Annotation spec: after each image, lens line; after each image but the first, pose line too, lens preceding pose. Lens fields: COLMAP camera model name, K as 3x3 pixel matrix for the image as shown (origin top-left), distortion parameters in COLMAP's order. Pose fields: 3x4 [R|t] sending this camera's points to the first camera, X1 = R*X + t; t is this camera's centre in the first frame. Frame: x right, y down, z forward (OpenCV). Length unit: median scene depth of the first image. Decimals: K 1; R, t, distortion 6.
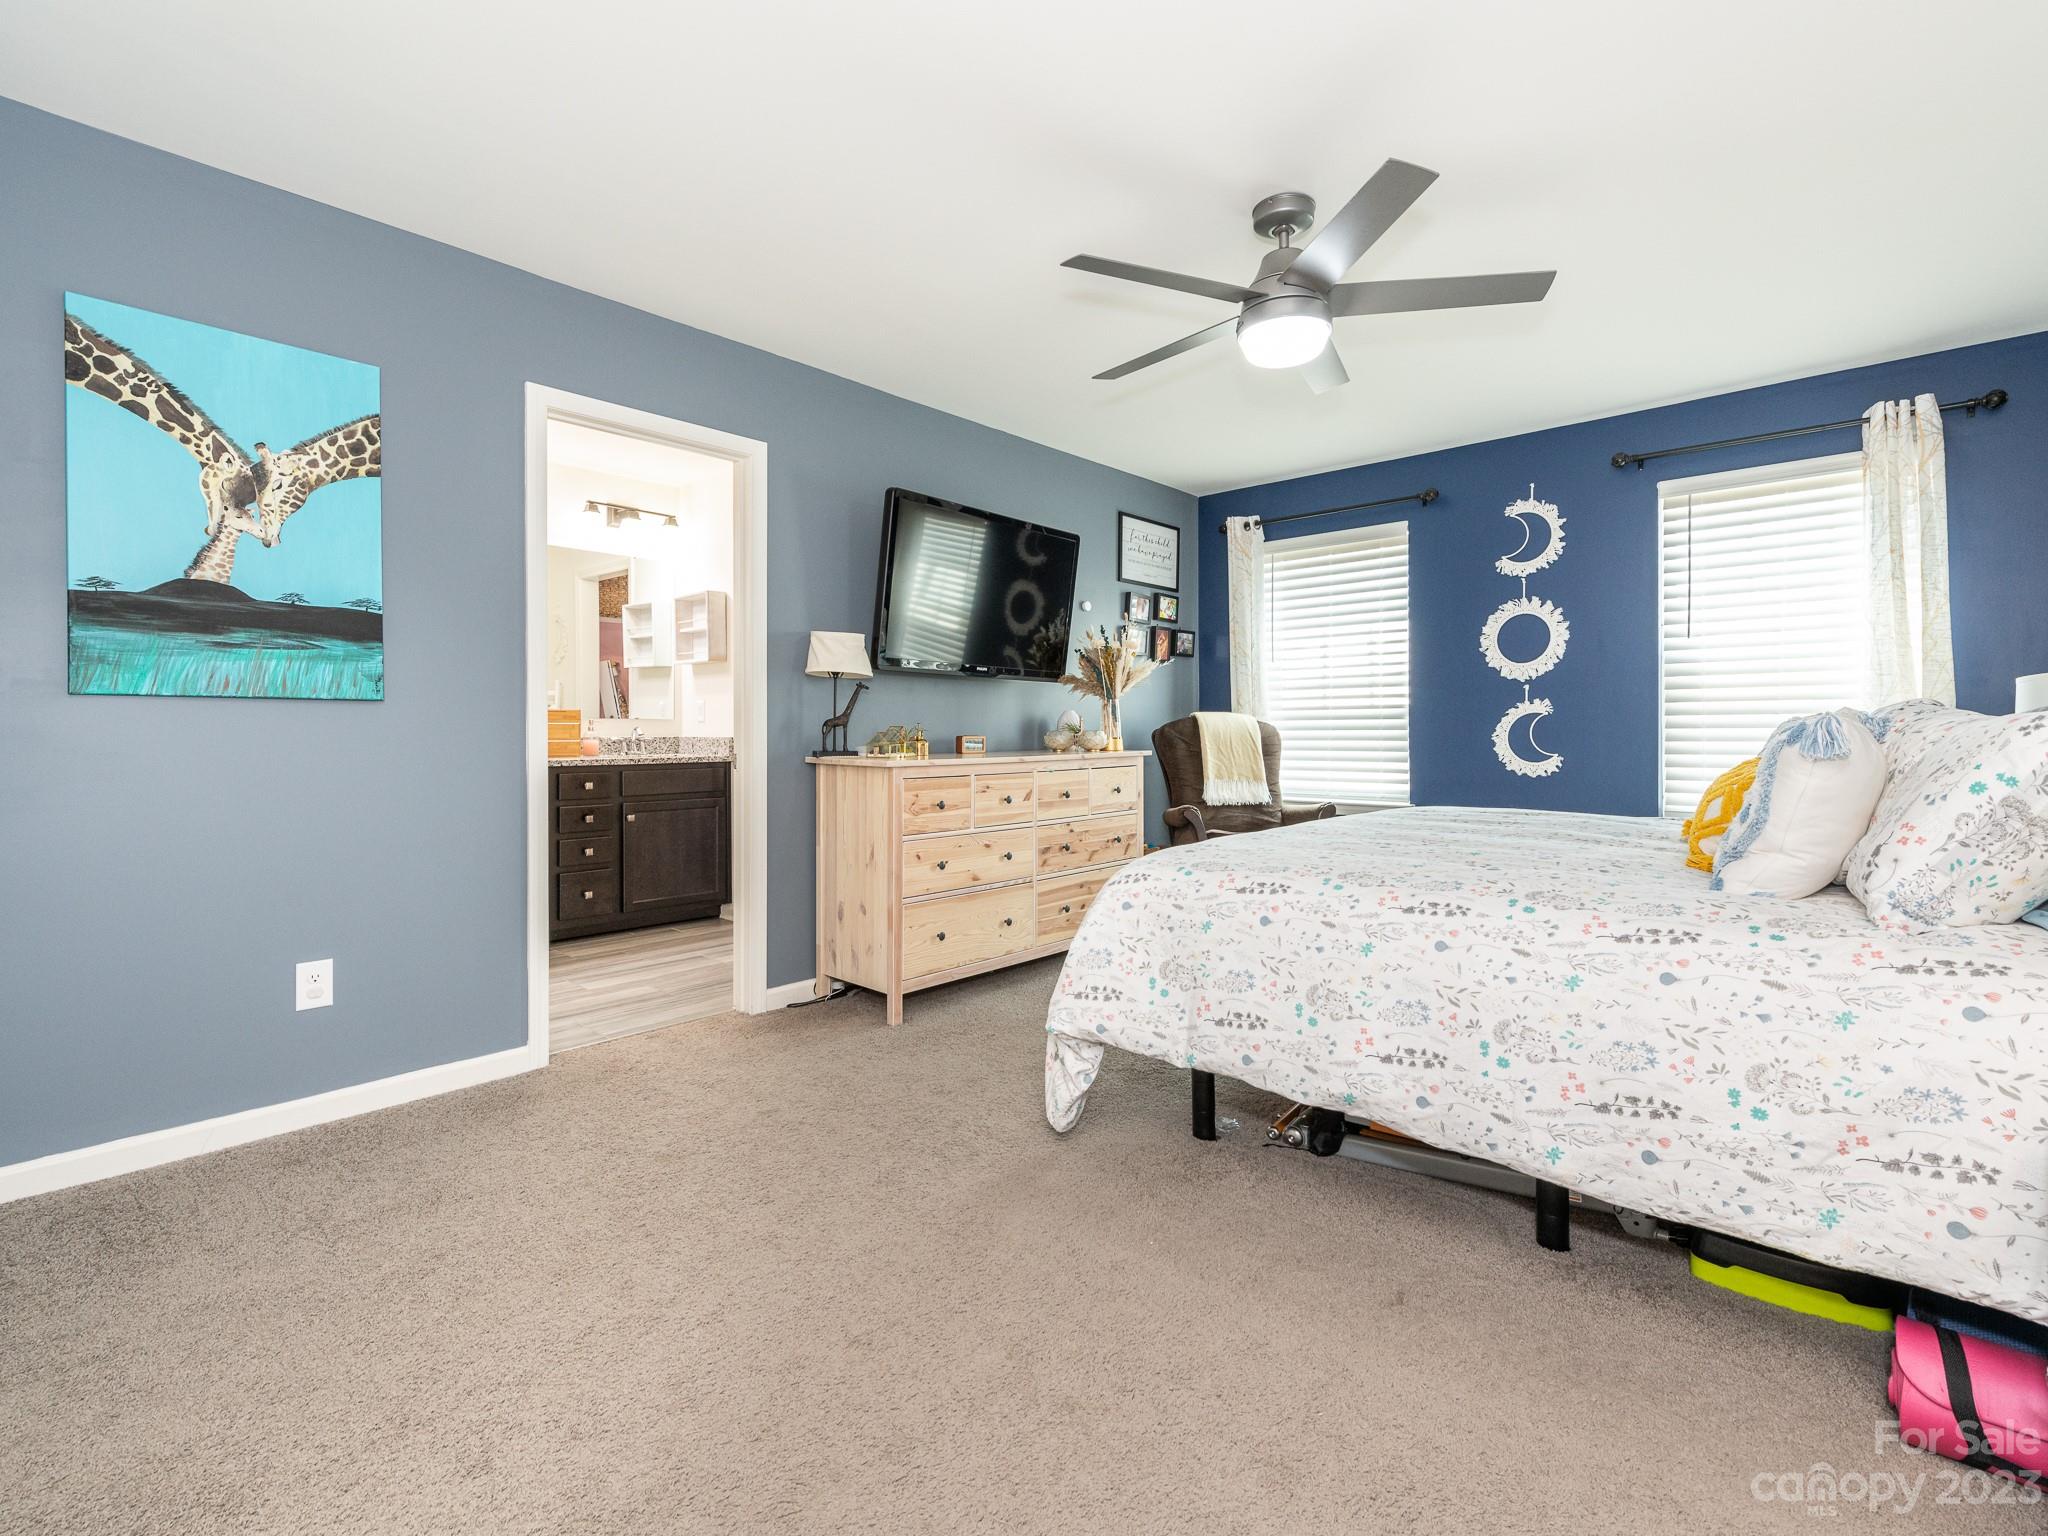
lens RADIAL K [[914.7, 0, 1025.3], [0, 914.7, 750.8], [0, 0, 1]] dist [0.019836, 0.000080]
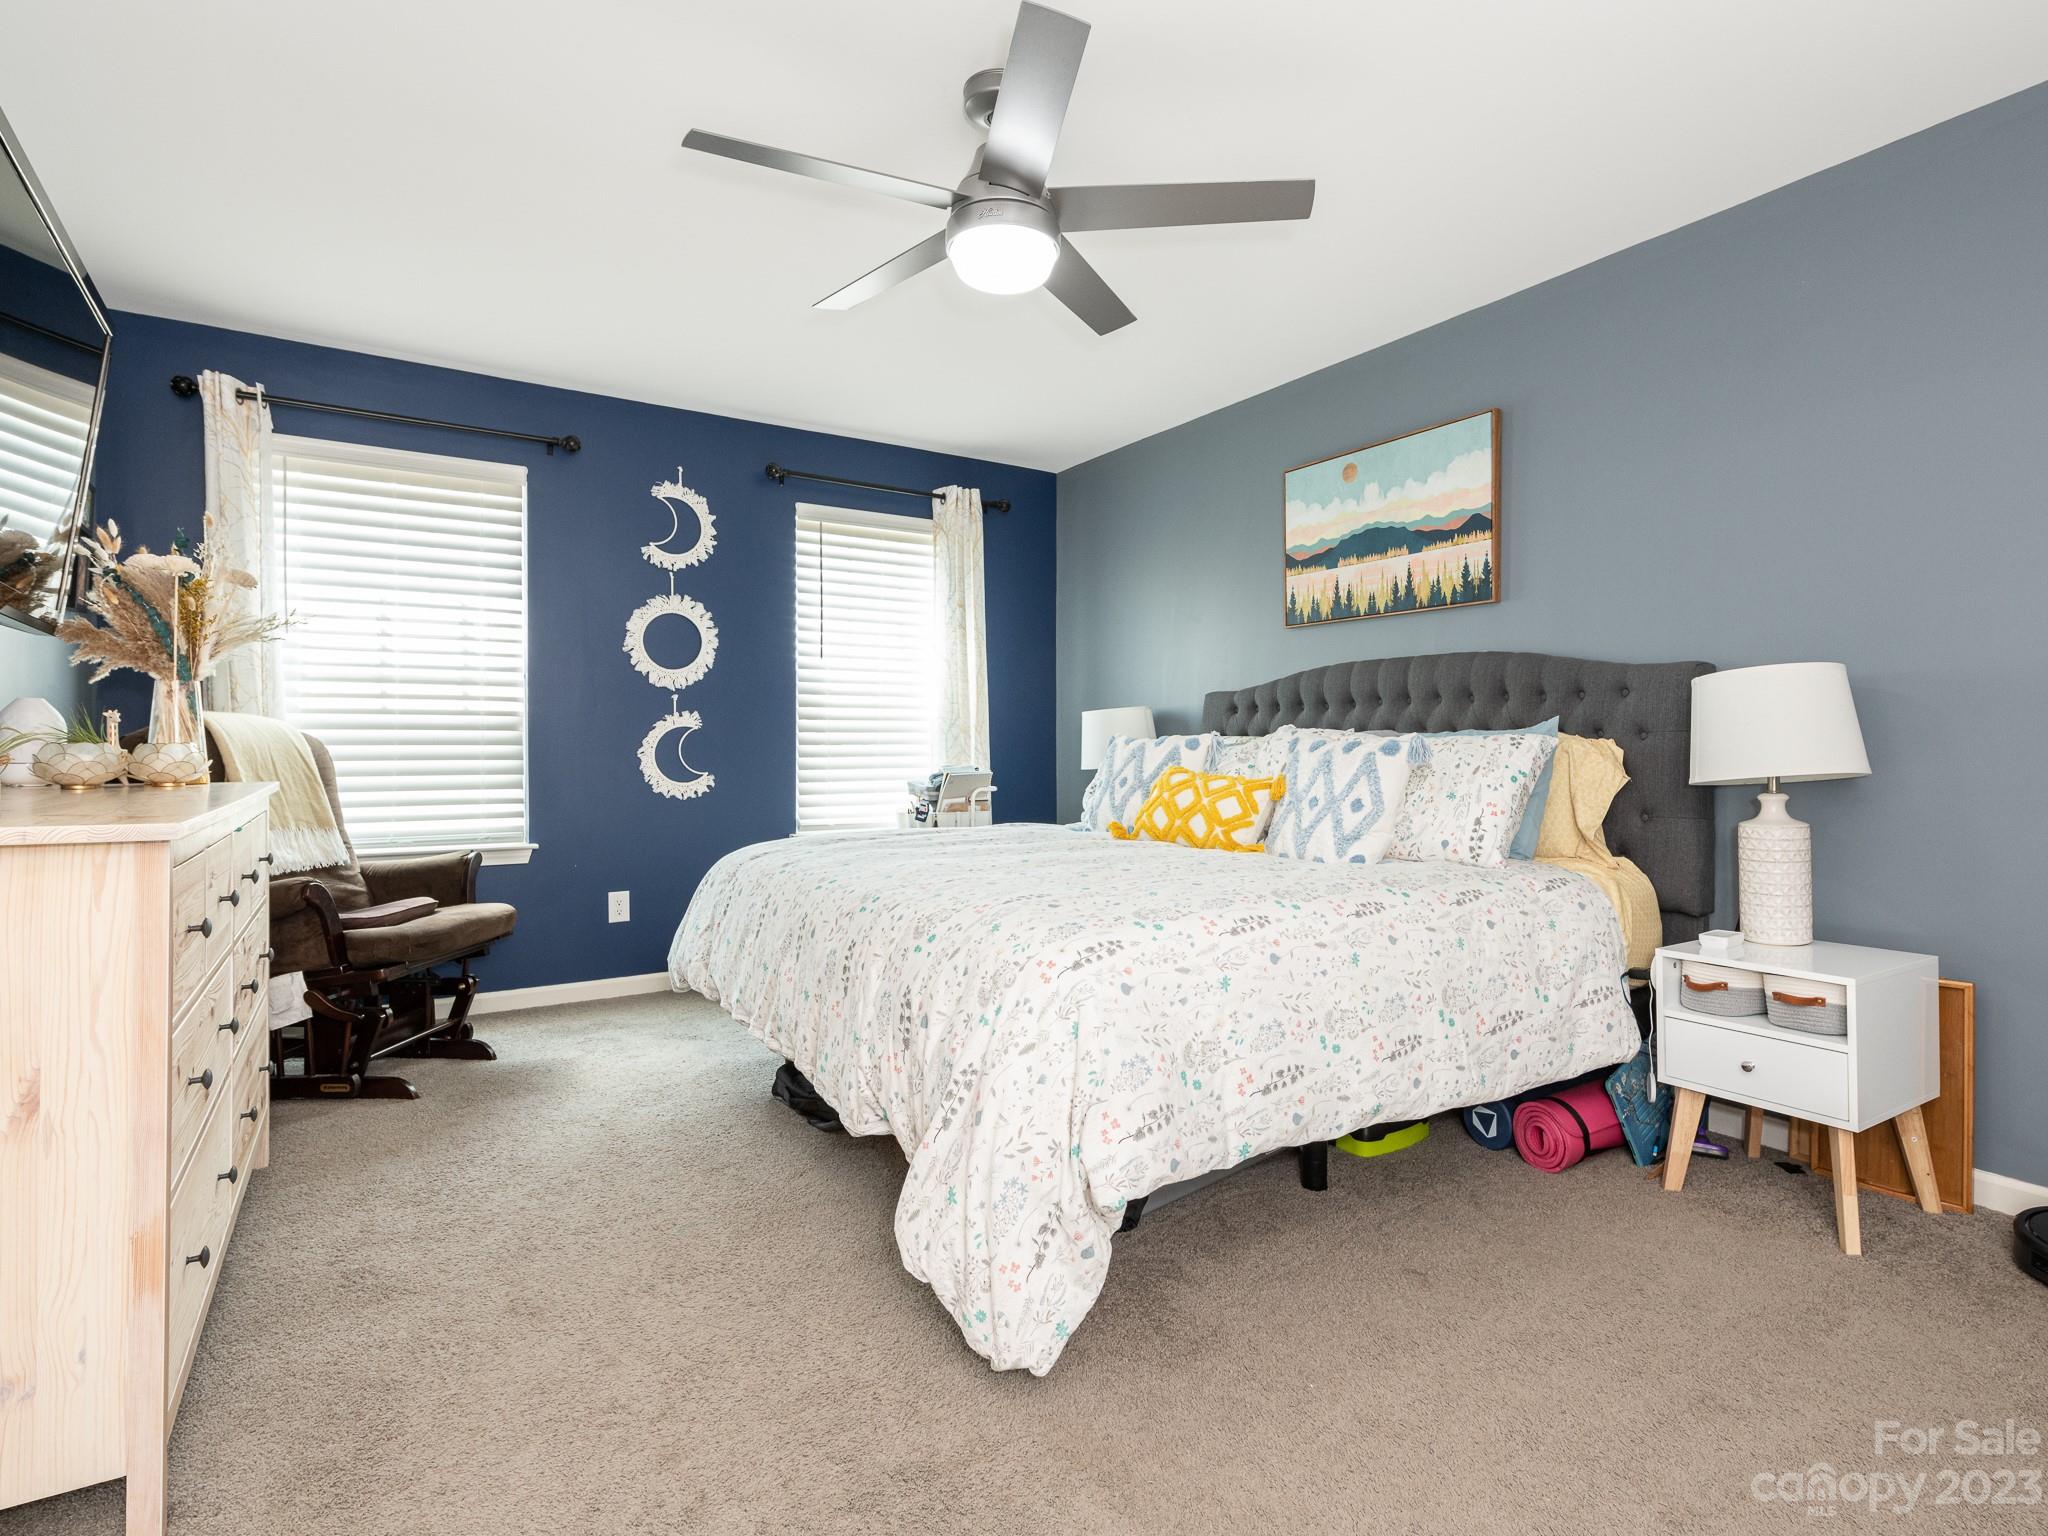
lens RADIAL K [[1060.3, 0, 1026.0], [0, 1060.3, 761.9], [0, 0, 1]] dist [0.014725, -0.001675]
pose [[0.278361, -0.010137, 0.960423, -0.338489], [0.019814, 0.999792, 0.004810, -0.005820], [-0.960272, 0.017691, 0.278504, 0.405205]]
